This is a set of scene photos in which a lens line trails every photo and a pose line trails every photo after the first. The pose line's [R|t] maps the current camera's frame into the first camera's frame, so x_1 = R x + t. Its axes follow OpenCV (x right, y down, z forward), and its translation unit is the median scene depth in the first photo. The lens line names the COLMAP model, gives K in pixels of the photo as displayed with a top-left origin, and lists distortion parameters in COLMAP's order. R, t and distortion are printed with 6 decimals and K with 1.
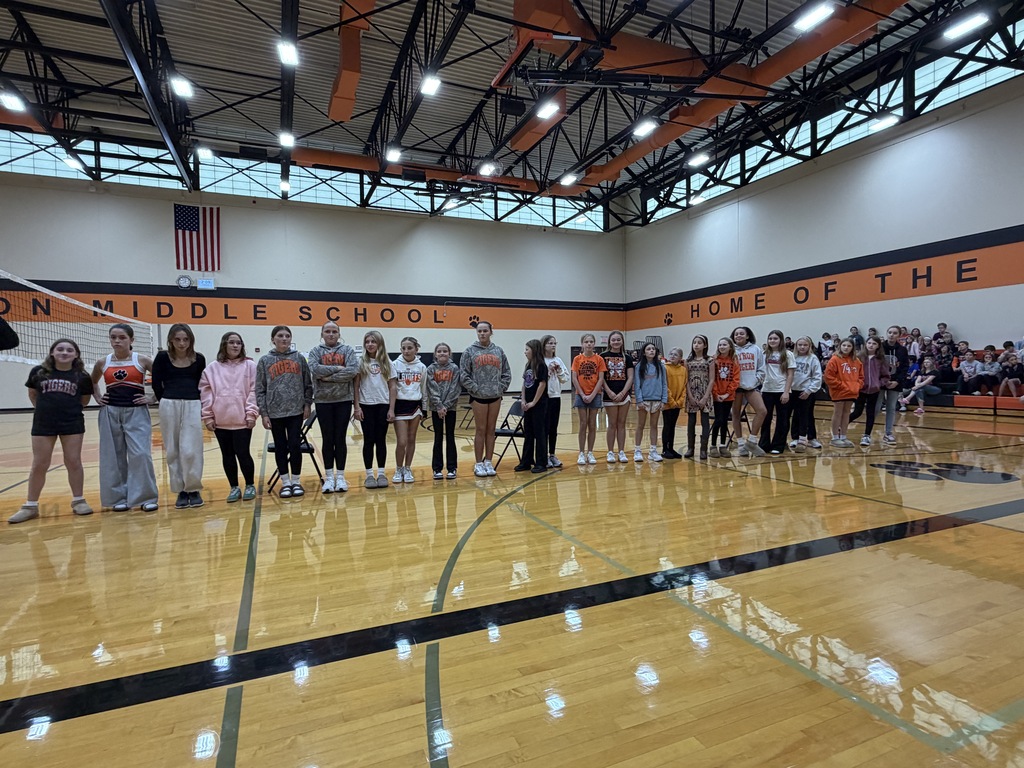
lens RADIAL K [[547.2, 0, 513.8], [0, 547.2, 387.1], [0, 0, 1]] dist [0.001705, 0.001536]
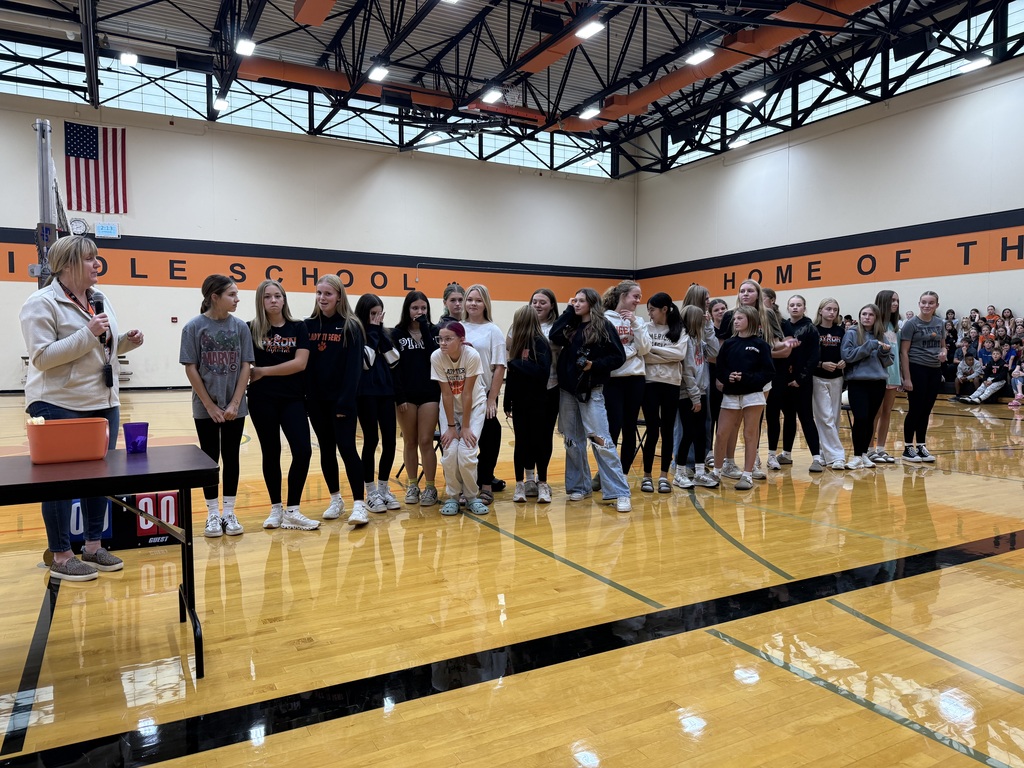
lens RADIAL K [[717.9, 0, 512.0], [0, 717.9, 384.0], [0, 0, 1]] dist [0.053306, -0.070126]
pose [[0.995628, 0.008149, 0.093055, -0.104067], [-0.009422, 0.999868, 0.013253, 0.003007], [-0.092935, -0.014072, 0.995573, -0.042522]]
